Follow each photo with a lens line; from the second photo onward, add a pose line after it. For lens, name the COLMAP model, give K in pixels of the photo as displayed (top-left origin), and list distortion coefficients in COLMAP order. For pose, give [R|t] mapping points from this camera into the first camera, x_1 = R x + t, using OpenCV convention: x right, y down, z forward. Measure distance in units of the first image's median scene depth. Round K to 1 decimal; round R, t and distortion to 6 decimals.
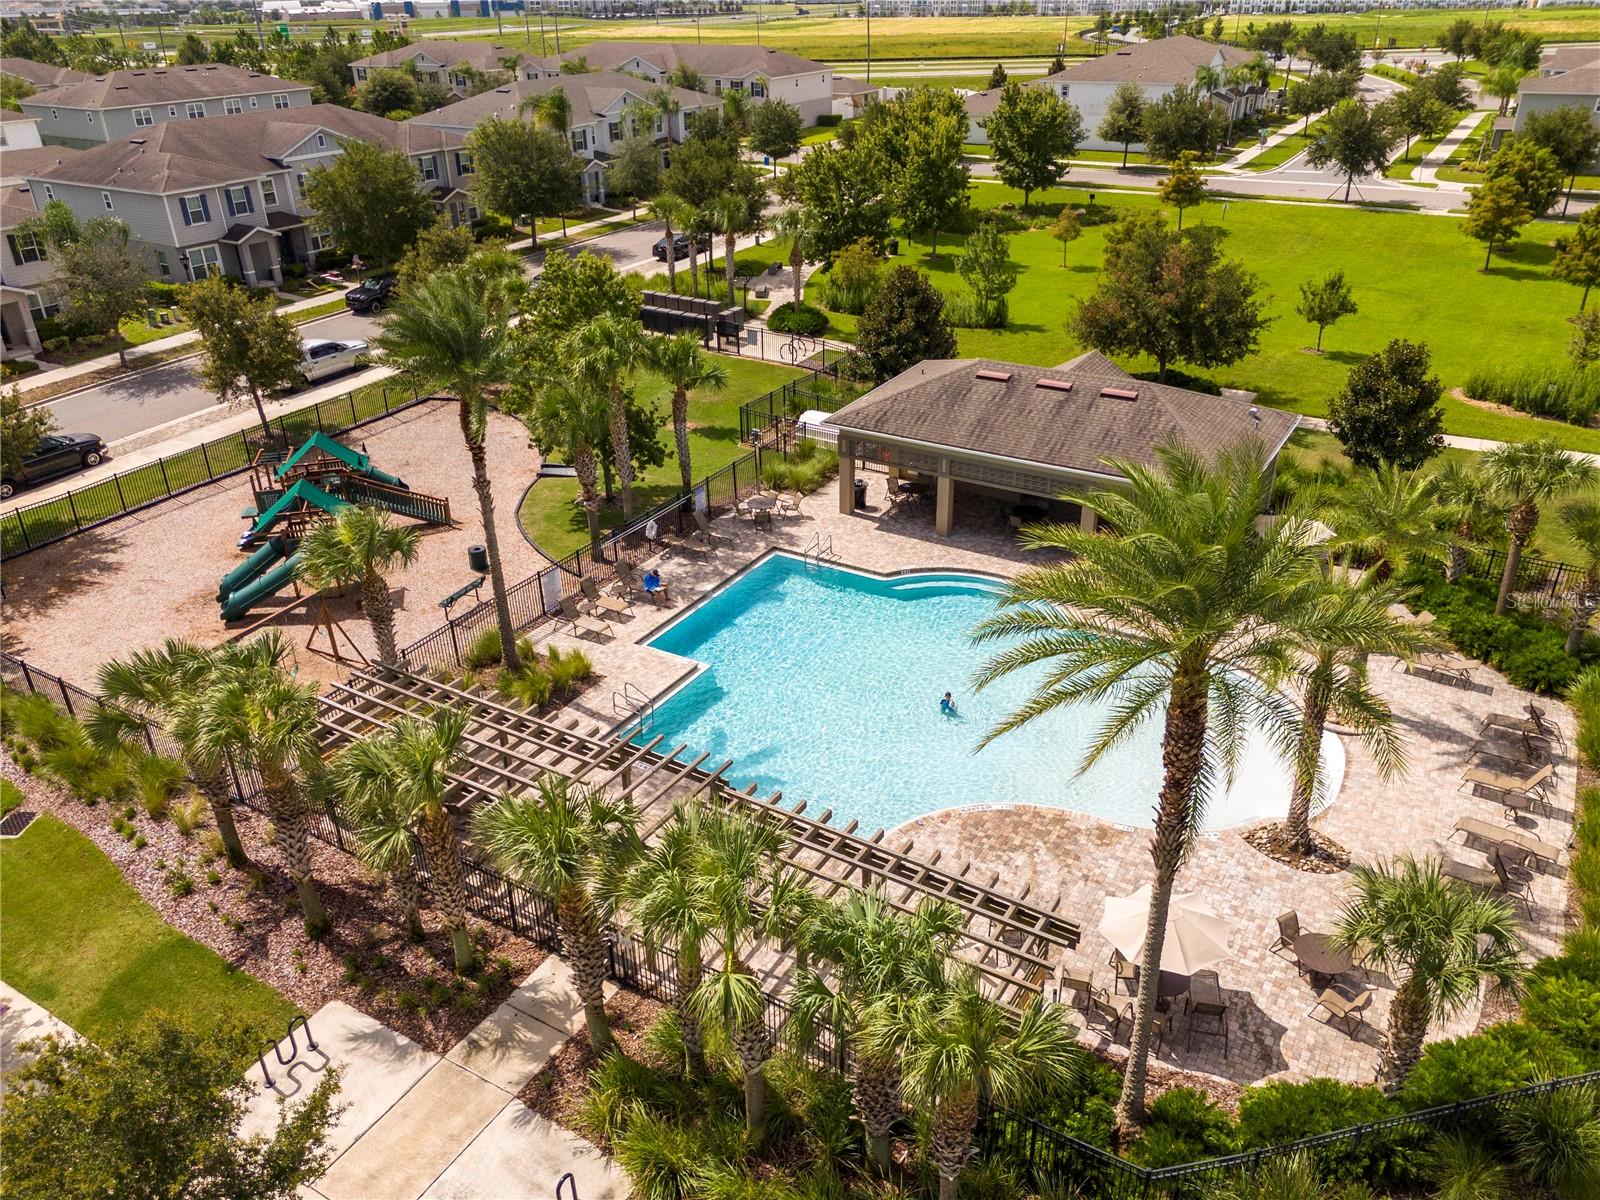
lens RADIAL K [[1184.2, 0, 800.0], [0, 1184.2, 600.0], [0, 0, 1]] dist [0.063165, -0.053988]
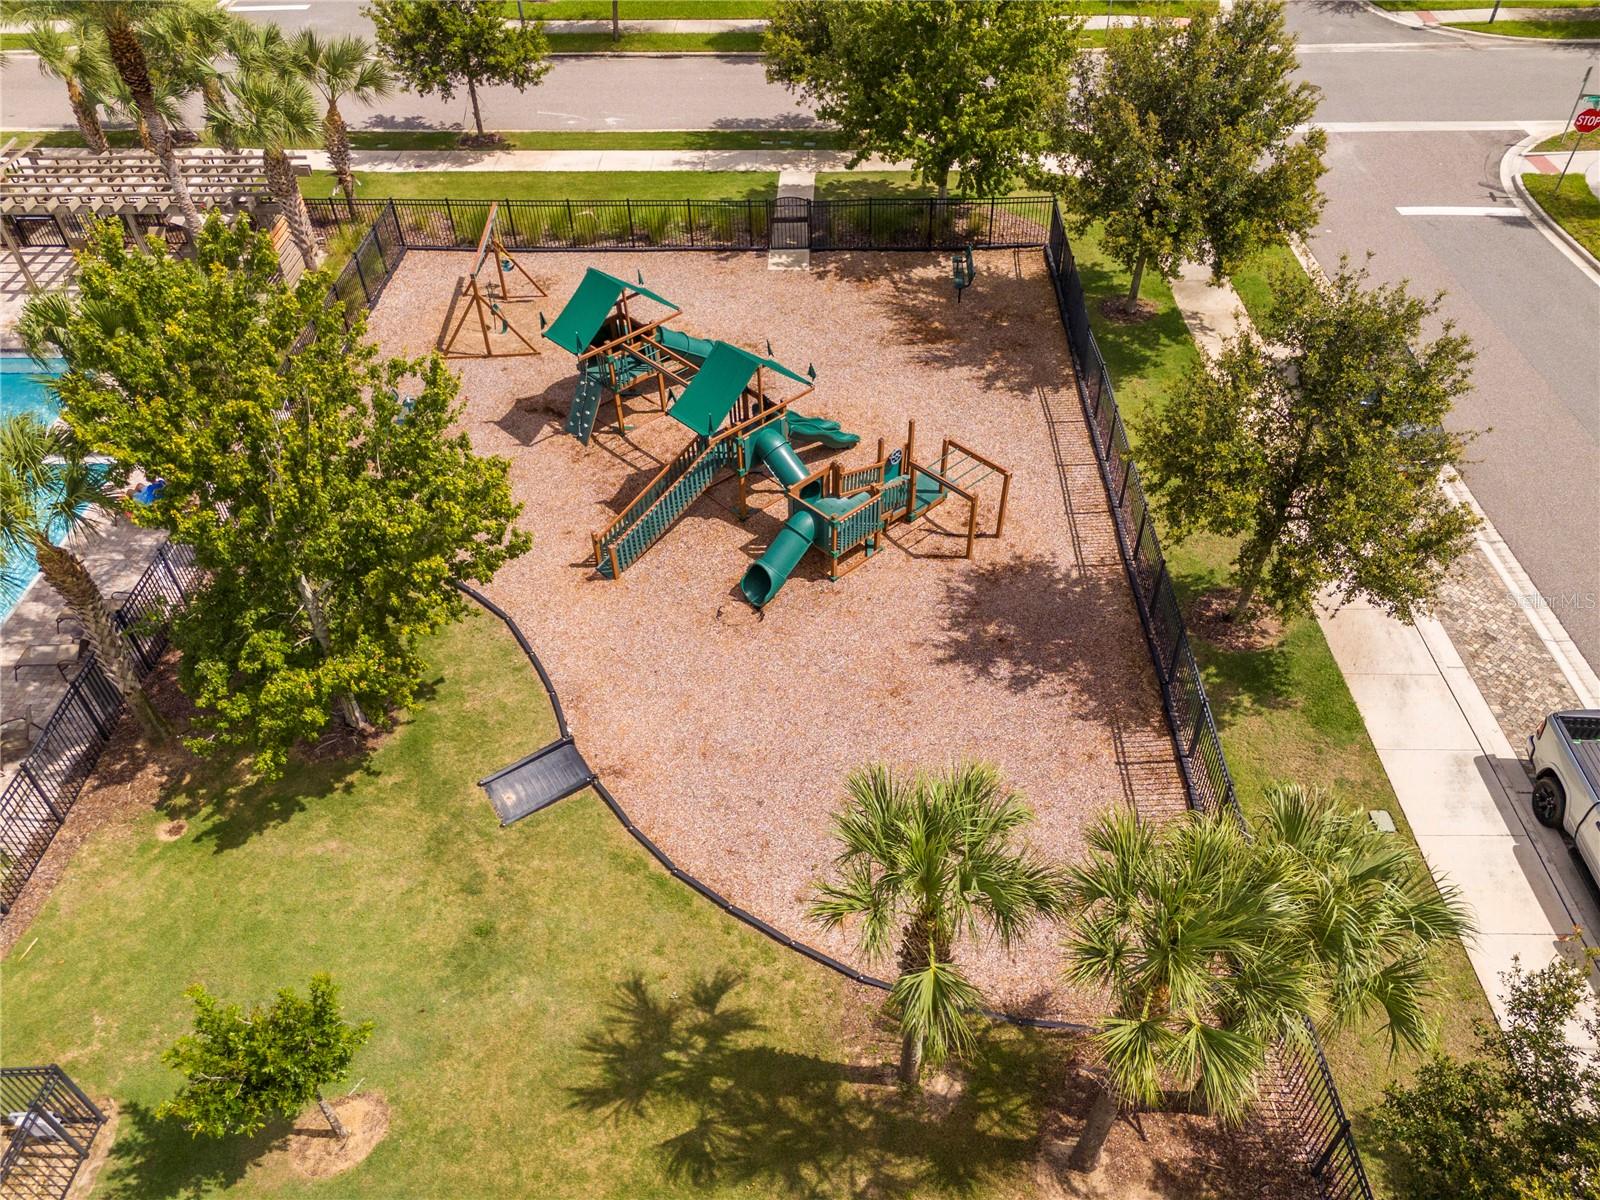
lens RADIAL K [[1184.2, 0, 800.0], [0, 1184.2, 600.0], [0, 0, 1]] dist [0.063165, -0.053988]
pose [[-0.867057, 0.364485, -0.339651, -0.174385], [-0.197814, 0.373841, 0.906153, -0.589870], [0.457254, 0.852874, -0.252041, 1.184867]]
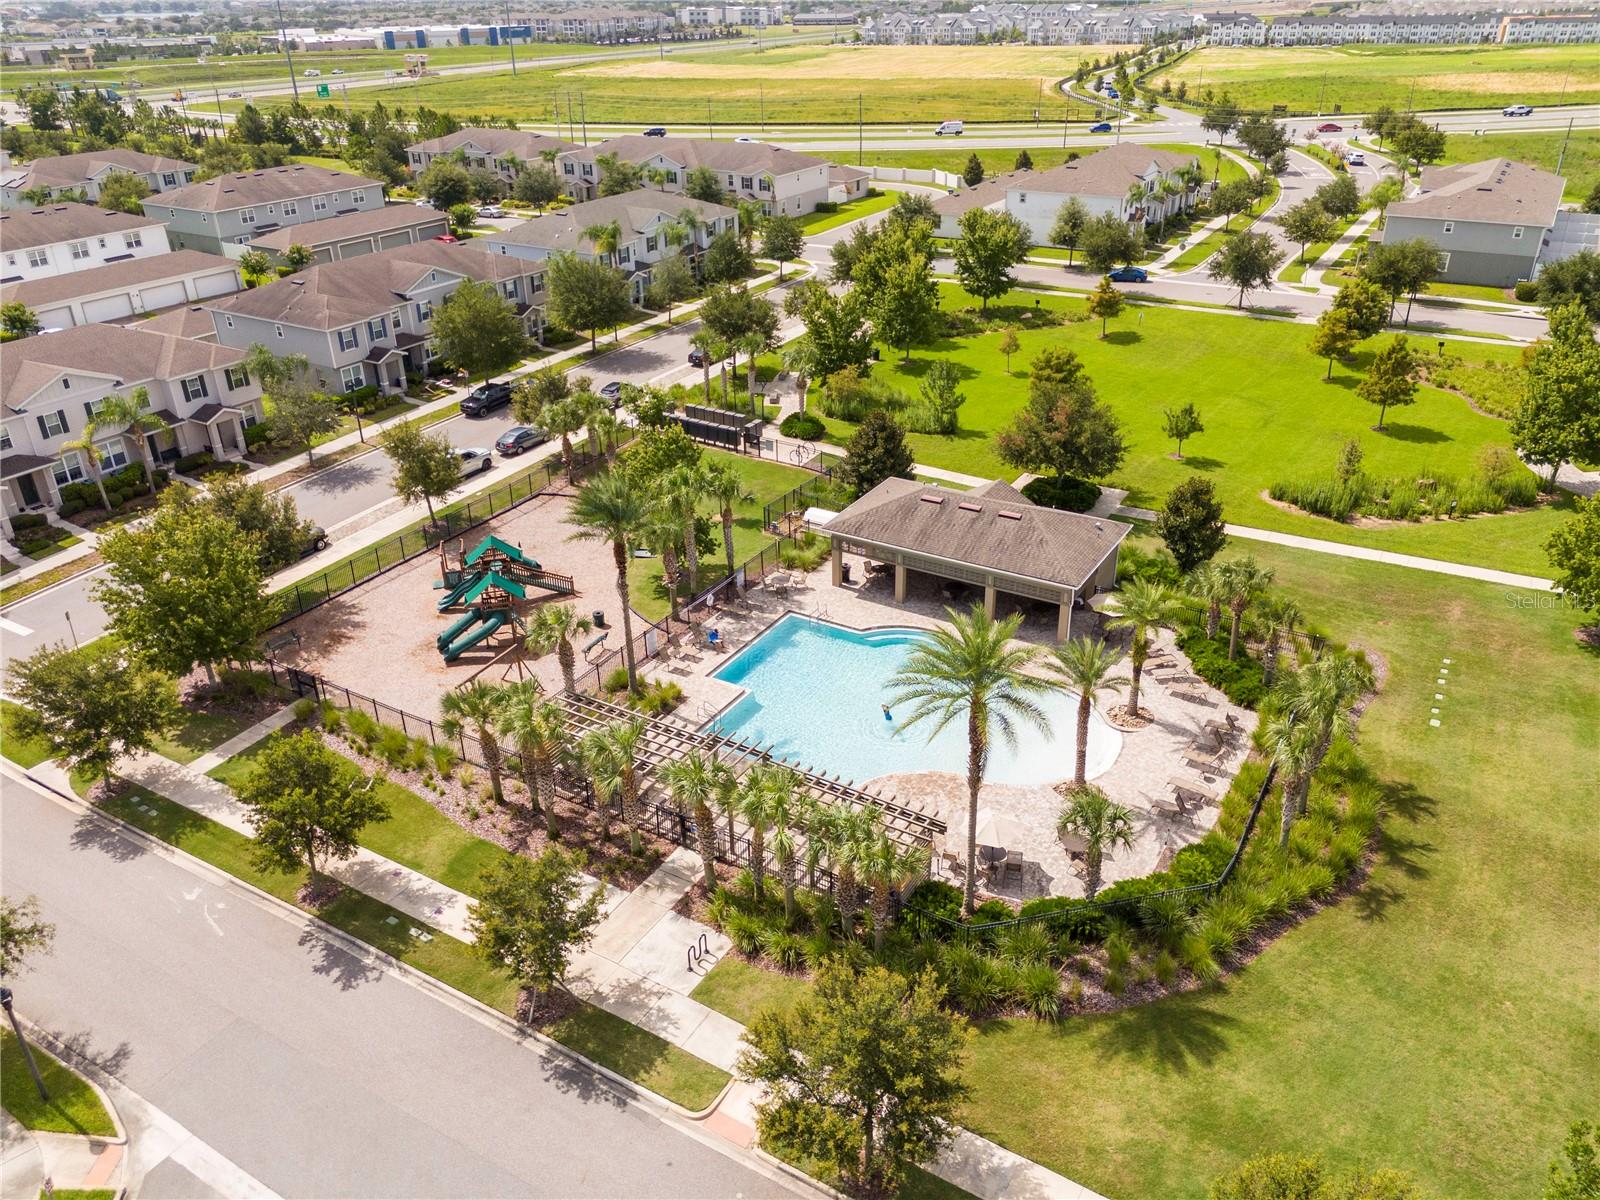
lens RADIAL K [[1184.2, 0, 800.0], [0, 1184.2, 600.0], [0, 0, 1]] dist [0.063165, -0.053988]
pose [[0.999998, -0.000406, 0.002069, -0.010662], [0.000413, 0.999994, -0.003380, -0.049980], [-0.002068, 0.003381, 0.999992, -0.496354]]
